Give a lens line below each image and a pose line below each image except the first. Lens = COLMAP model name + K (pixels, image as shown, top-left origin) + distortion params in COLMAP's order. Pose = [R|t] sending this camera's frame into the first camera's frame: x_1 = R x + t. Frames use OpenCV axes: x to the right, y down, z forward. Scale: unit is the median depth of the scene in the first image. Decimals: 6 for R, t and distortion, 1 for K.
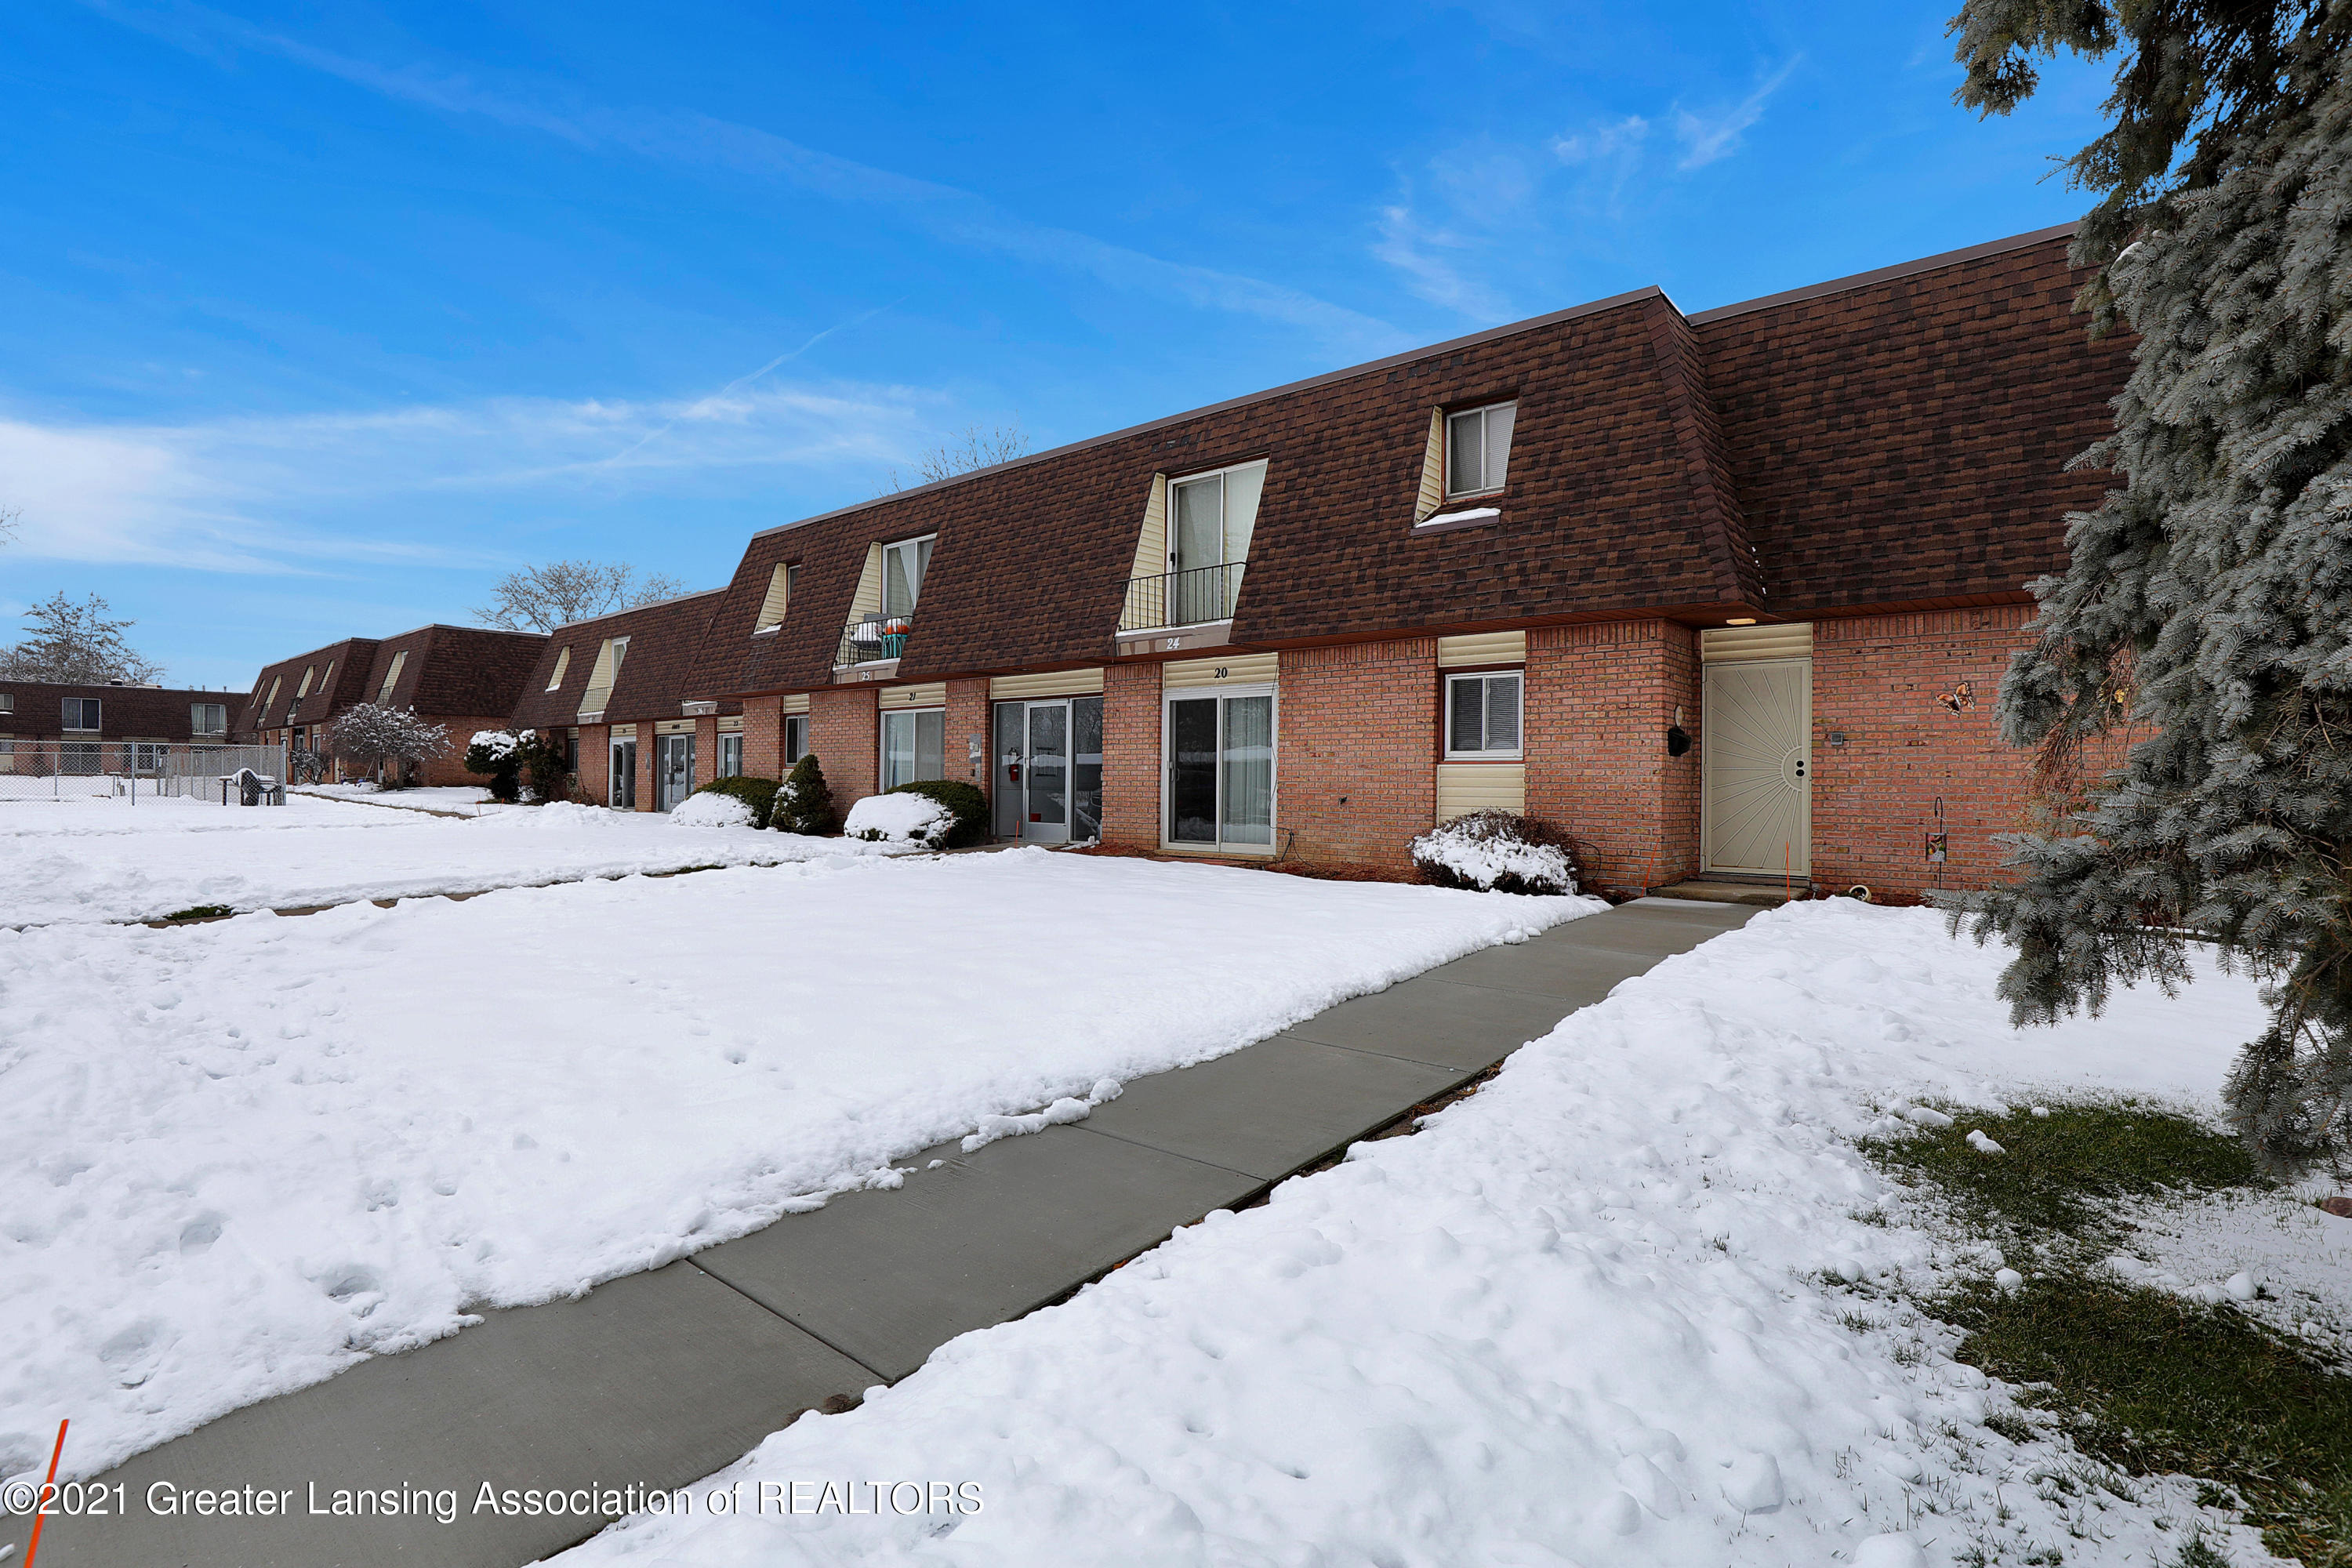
lens RADIAL K [[1084.7, 0, 1178.1], [0, 1084.7, 780.9], [0, 0, 1]] dist [0.000025, 0.000000]
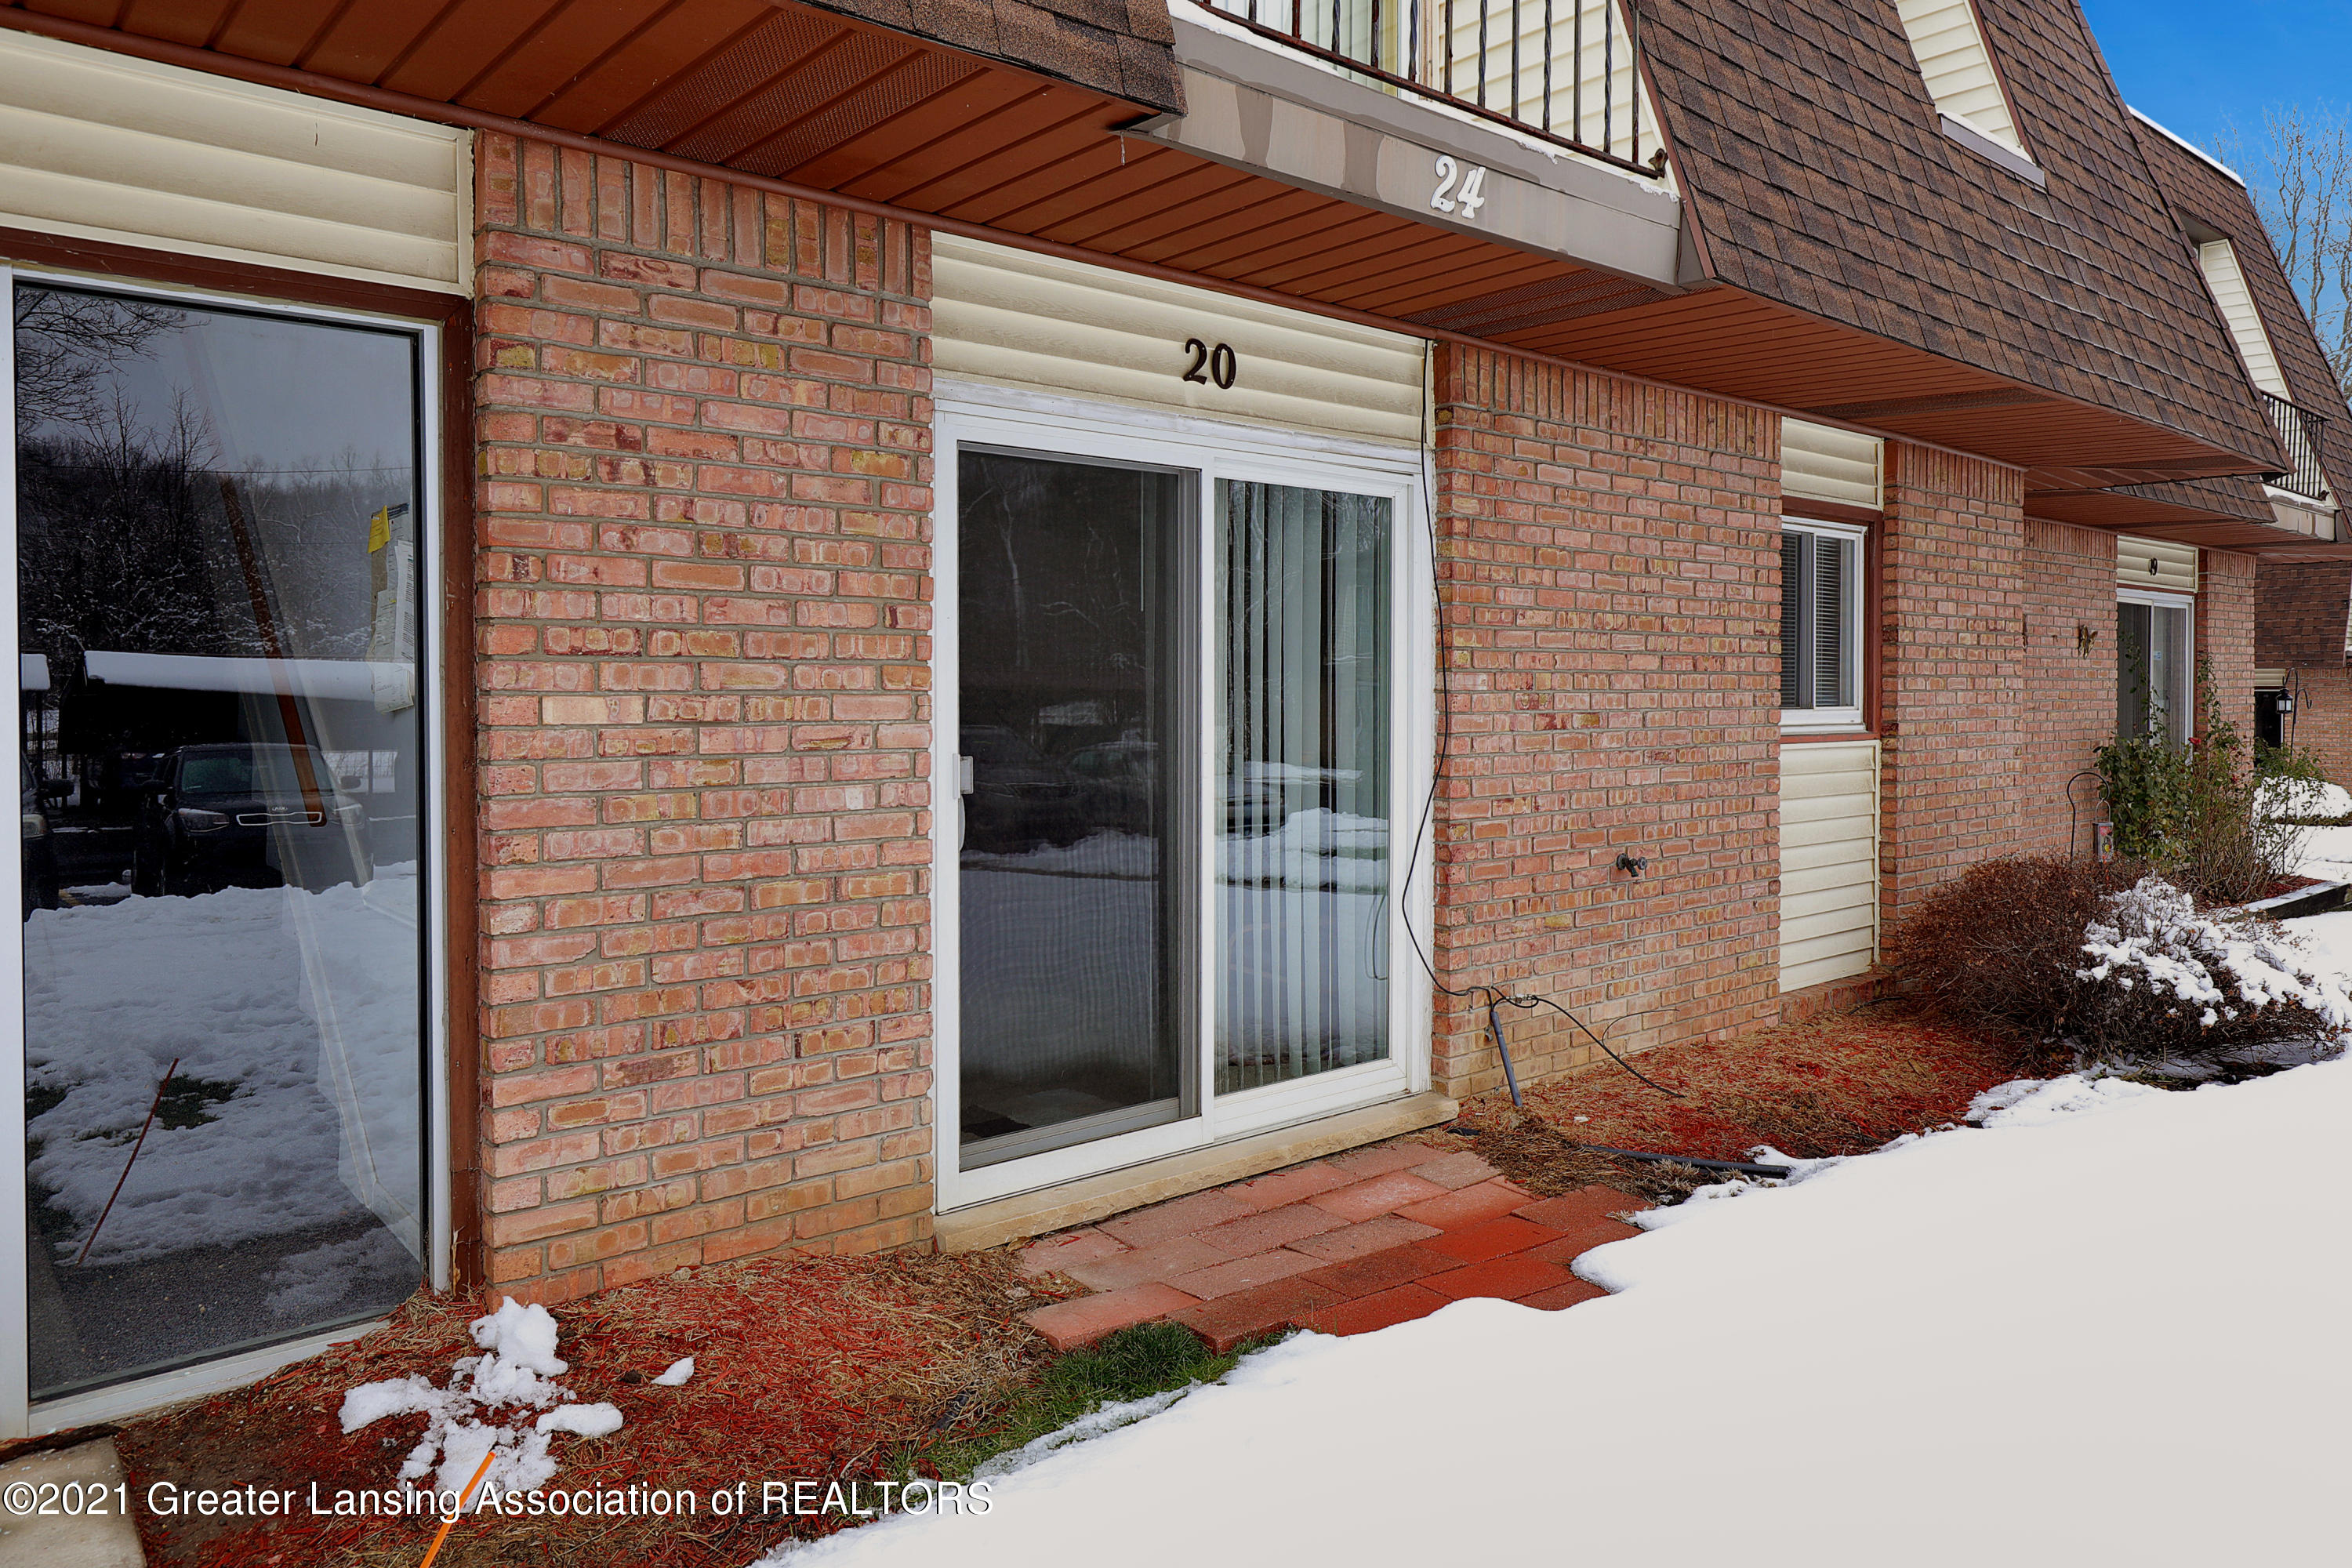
lens RADIAL K [[1581.0, 0, 1168.0], [0, 1581.0, 764.0], [0, 0, 1]] dist [0.001606, 0.001212]
pose [[0.154478, -0.044848, 0.986978, -0.313711], [0.009421, 0.998991, 0.043919, -0.031833], [-0.987951, 0.002514, 0.154744, 1.015647]]
